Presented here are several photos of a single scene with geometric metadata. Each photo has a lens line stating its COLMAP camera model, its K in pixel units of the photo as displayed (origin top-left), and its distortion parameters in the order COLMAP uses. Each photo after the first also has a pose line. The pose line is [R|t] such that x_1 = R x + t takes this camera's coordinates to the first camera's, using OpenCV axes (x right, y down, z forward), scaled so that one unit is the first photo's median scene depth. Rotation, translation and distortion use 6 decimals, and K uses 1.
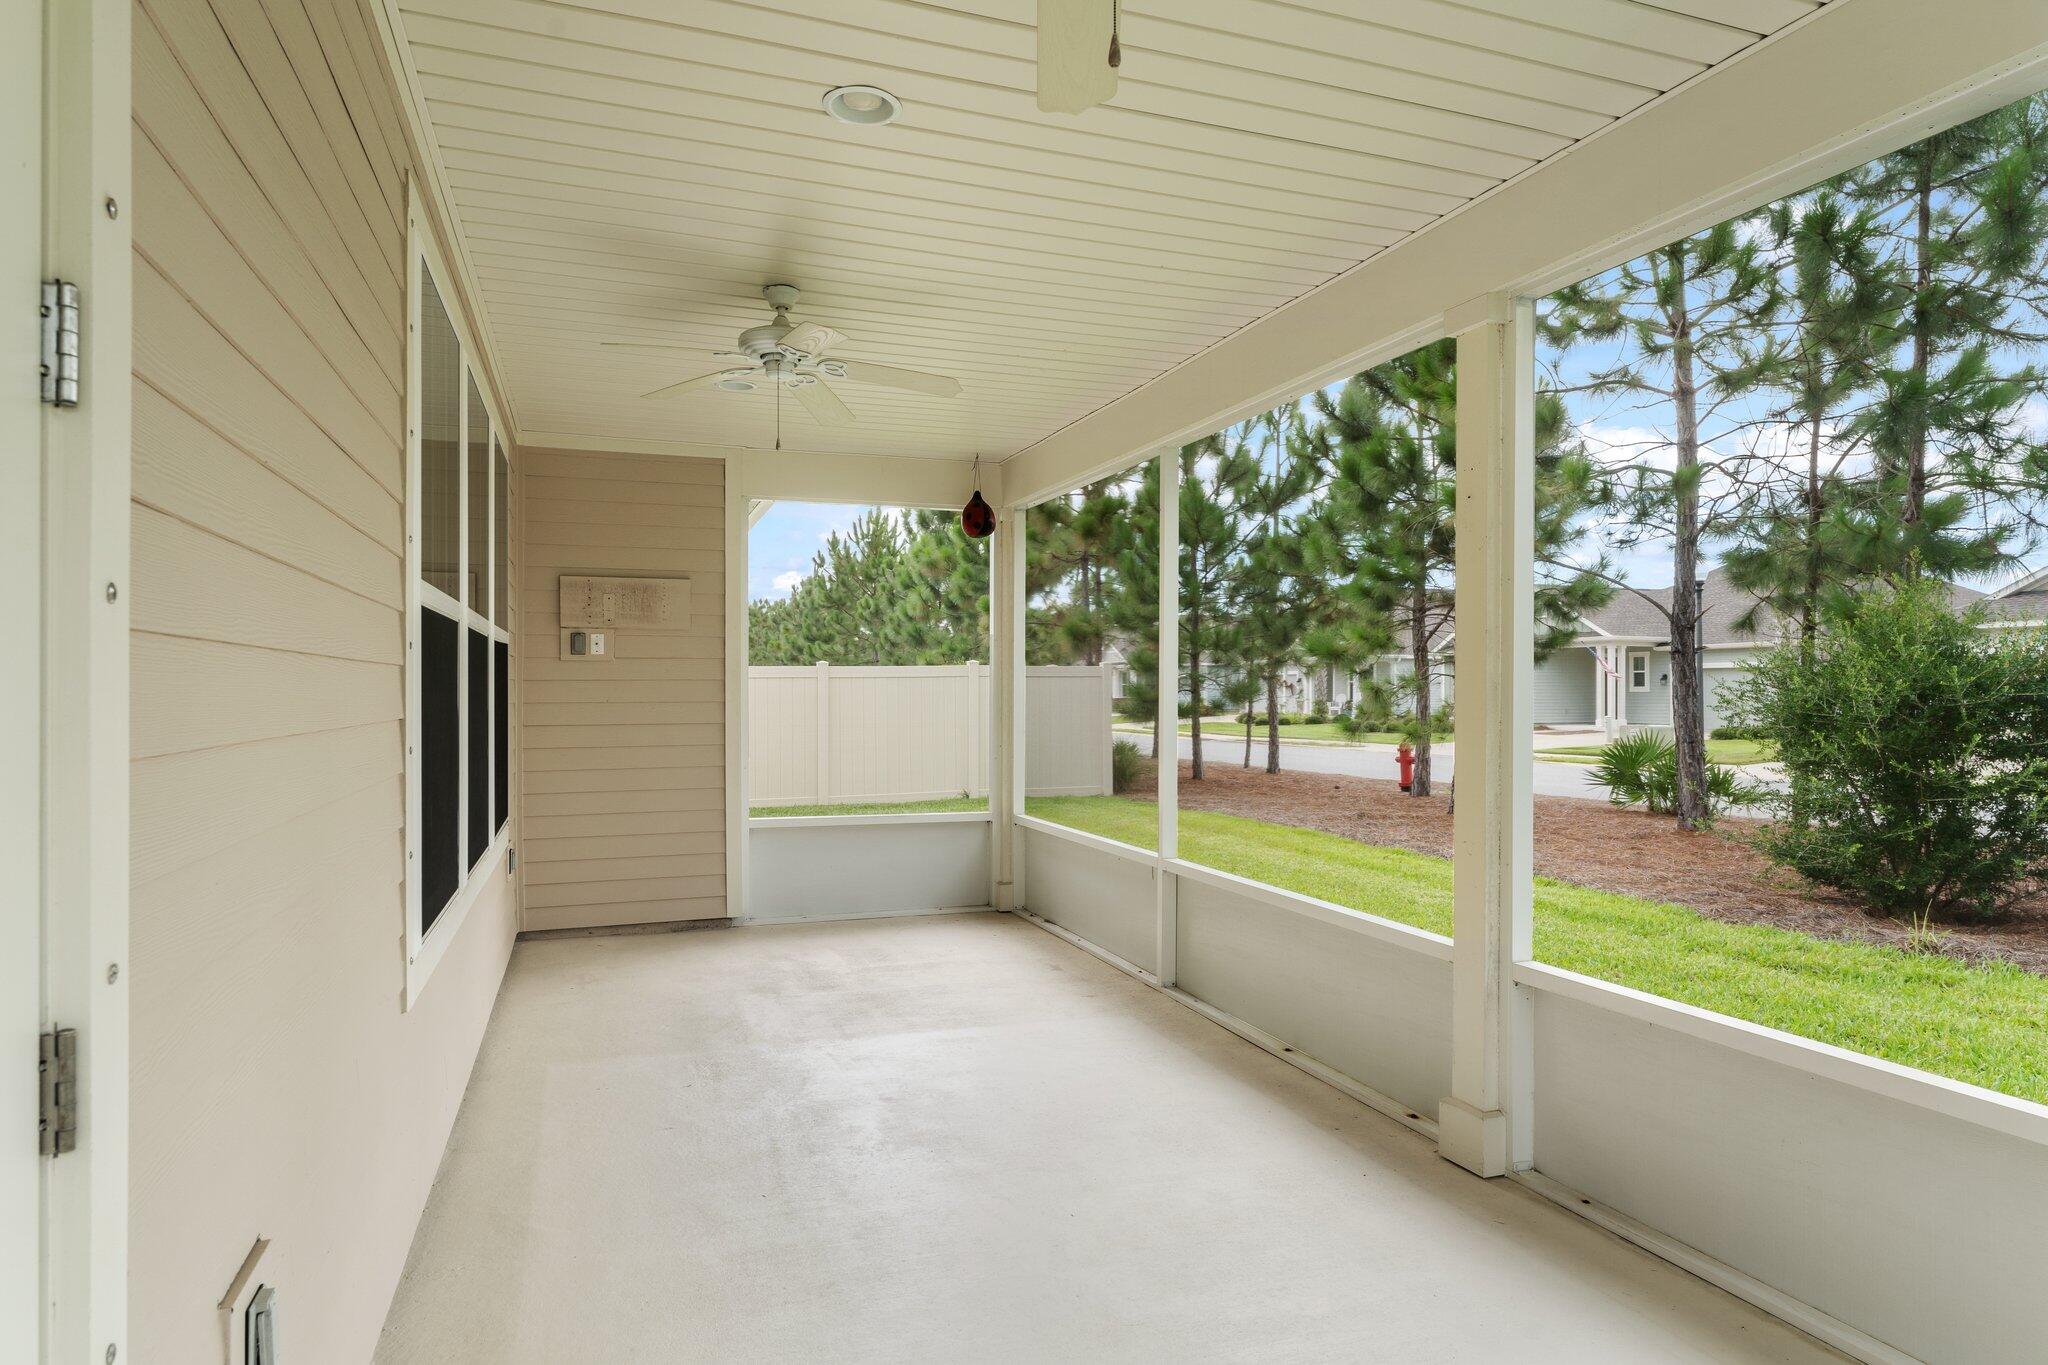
lens RADIAL K [[1116.1, 0, 1009.6], [0, 1116.1, 684.4], [0, 0, 1]] dist [0.002879, 0.000335]
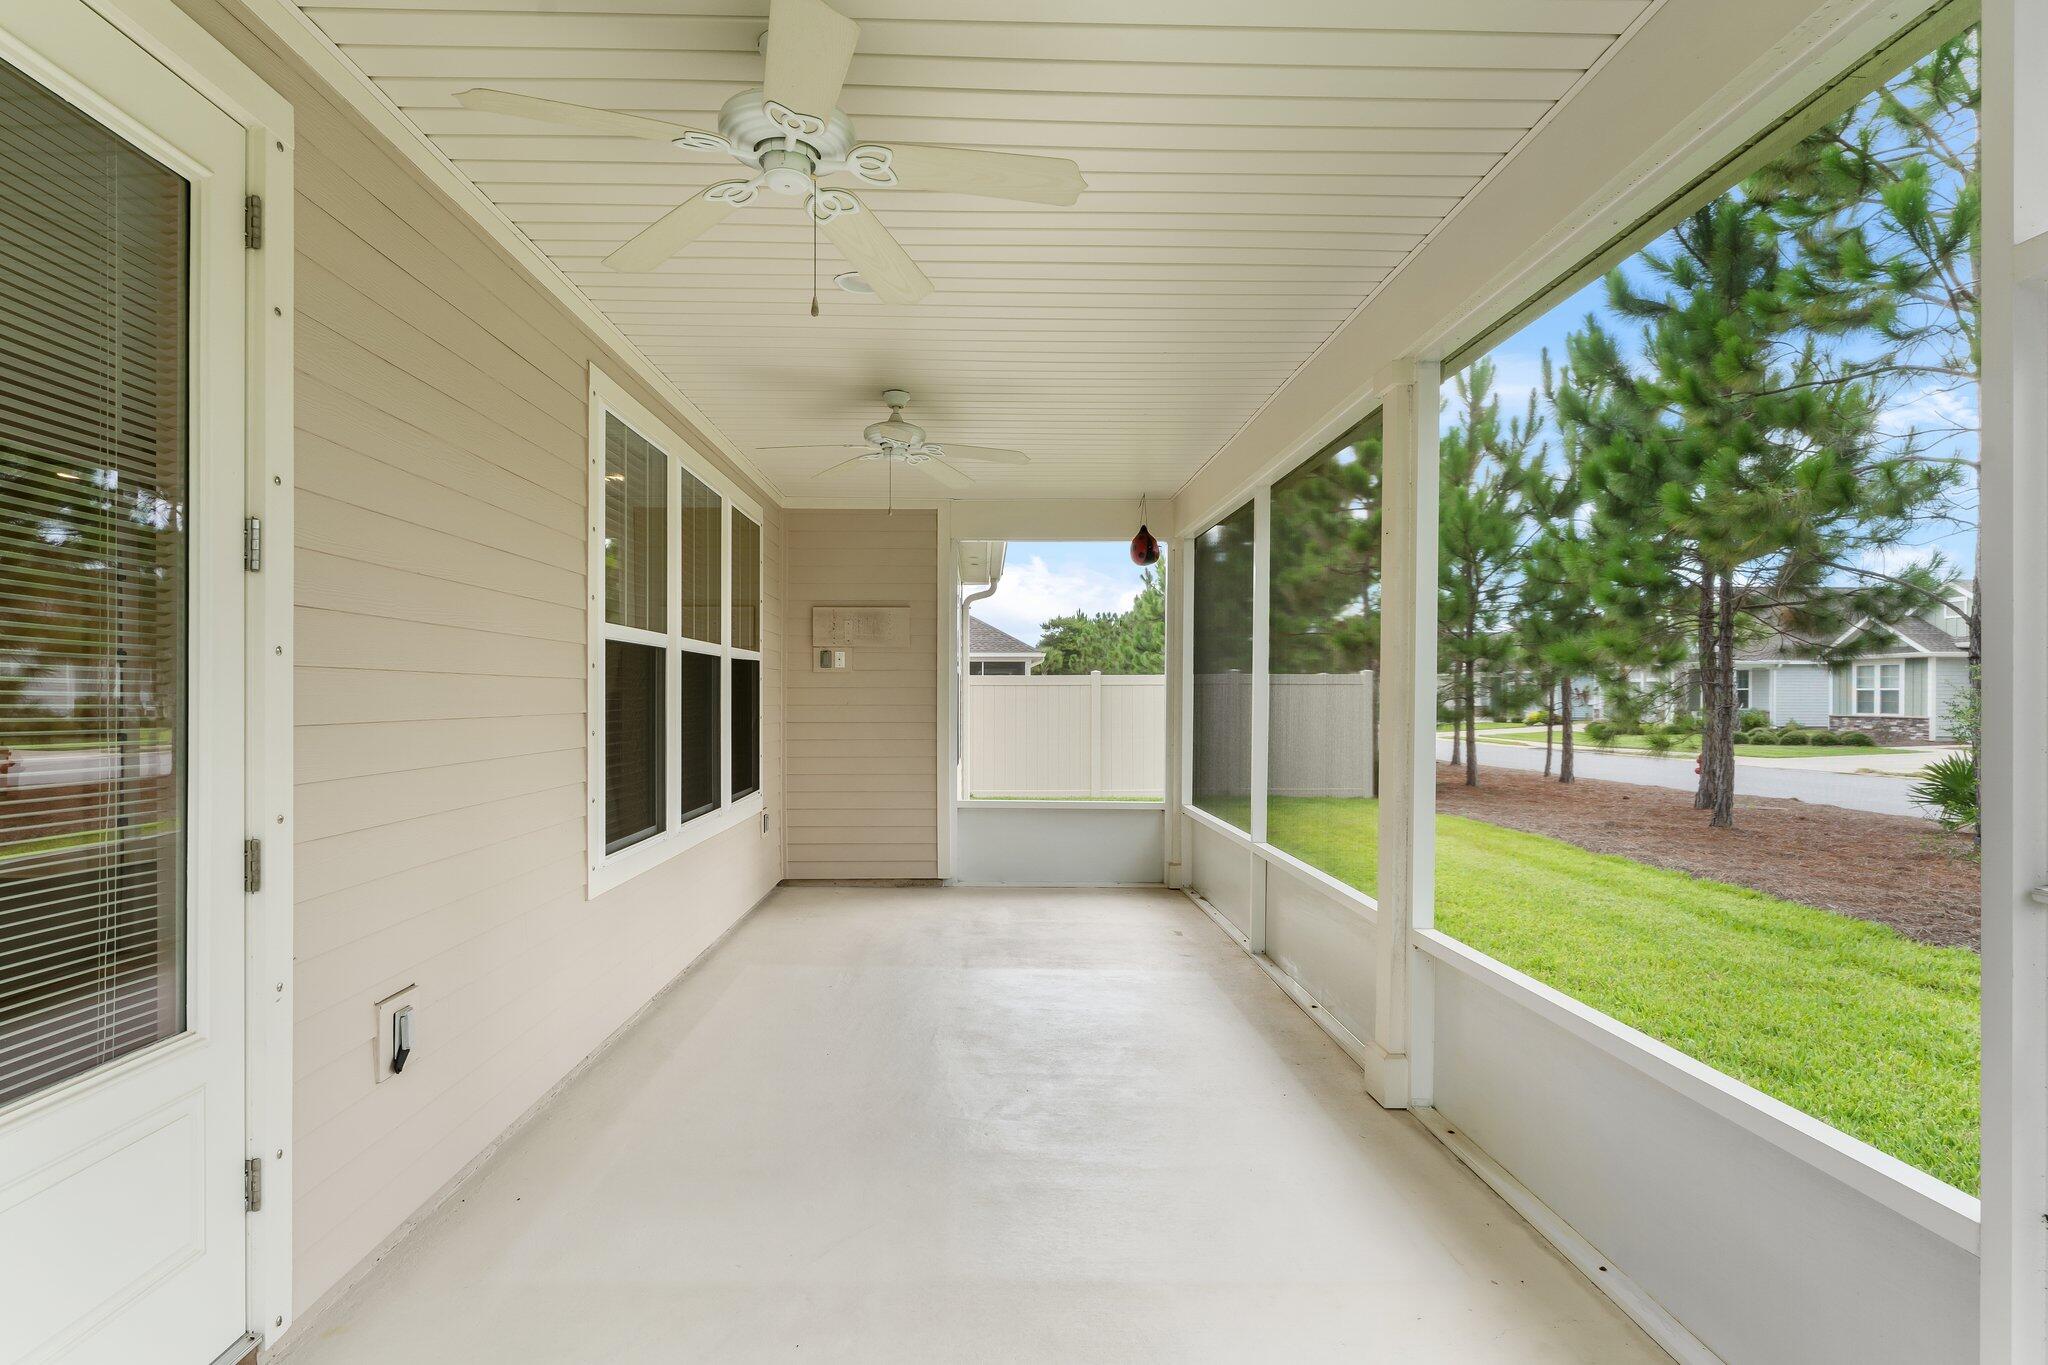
lens RADIAL K [[1048.2, 0, 1025.9], [0, 1048.2, 694.2], [0, 0, 1]] dist [-0.007809, -0.000016]
pose [[0.953280, 0.002704, -0.302077, 0.193272], [-0.001727, 0.999992, 0.003503, -0.000617], [0.302084, -0.002818, 0.953277, -0.084243]]
